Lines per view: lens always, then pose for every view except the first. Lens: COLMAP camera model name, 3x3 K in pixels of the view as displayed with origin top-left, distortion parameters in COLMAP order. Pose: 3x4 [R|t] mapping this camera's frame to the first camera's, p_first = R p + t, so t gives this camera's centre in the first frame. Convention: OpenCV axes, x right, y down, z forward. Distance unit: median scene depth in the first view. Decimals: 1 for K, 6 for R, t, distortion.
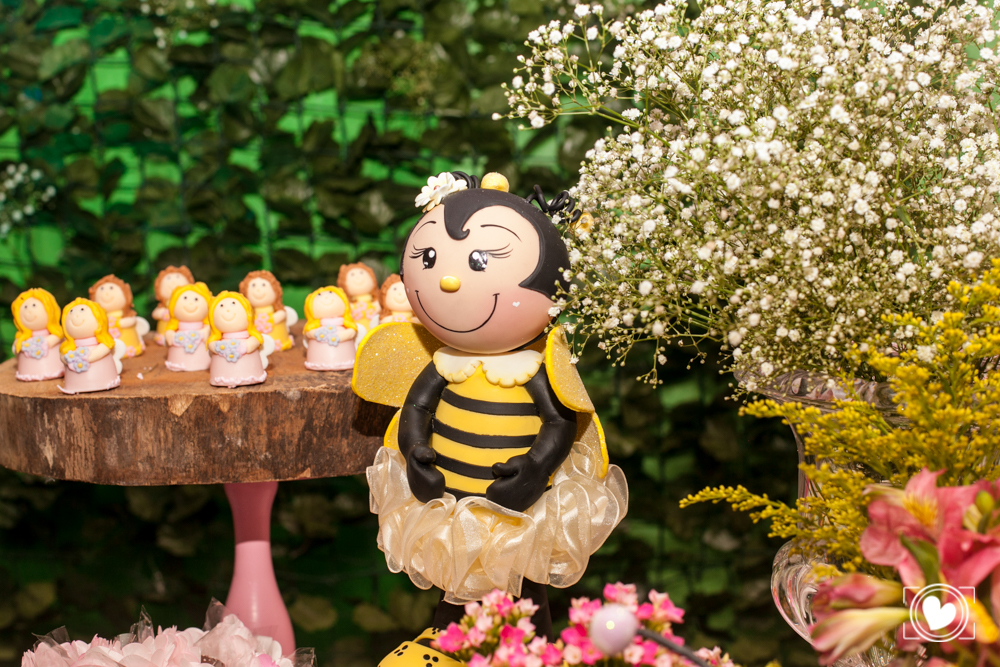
lens RADIAL K [[1433.7, 0, 500.9], [0, 1433.7, 334.5], [0, 0, 1]] dist [-0.112391, 0.000000]
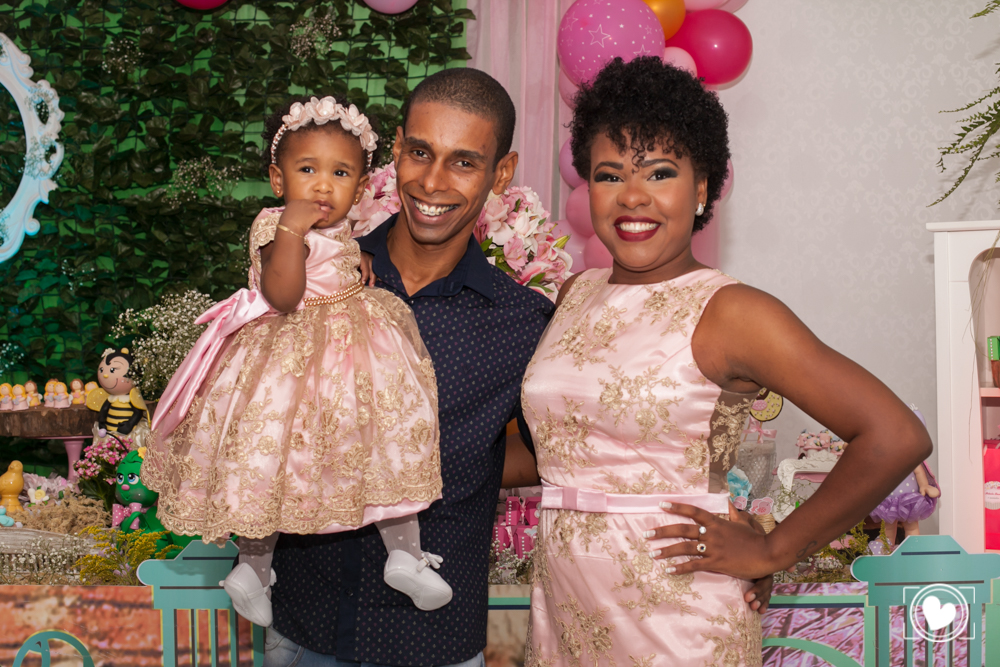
lens RADIAL K [[1433.7, 0, 499.2], [0, 1433.7, 332.9], [0, 0, 1]] dist [-0.112391, 0.000000]
pose [[0.999817, -0.018153, -0.006077, 0.432037], [0.017367, 0.993679, -0.110904, 0.120280], [0.008052, 0.110778, 0.993813, -1.168839]]
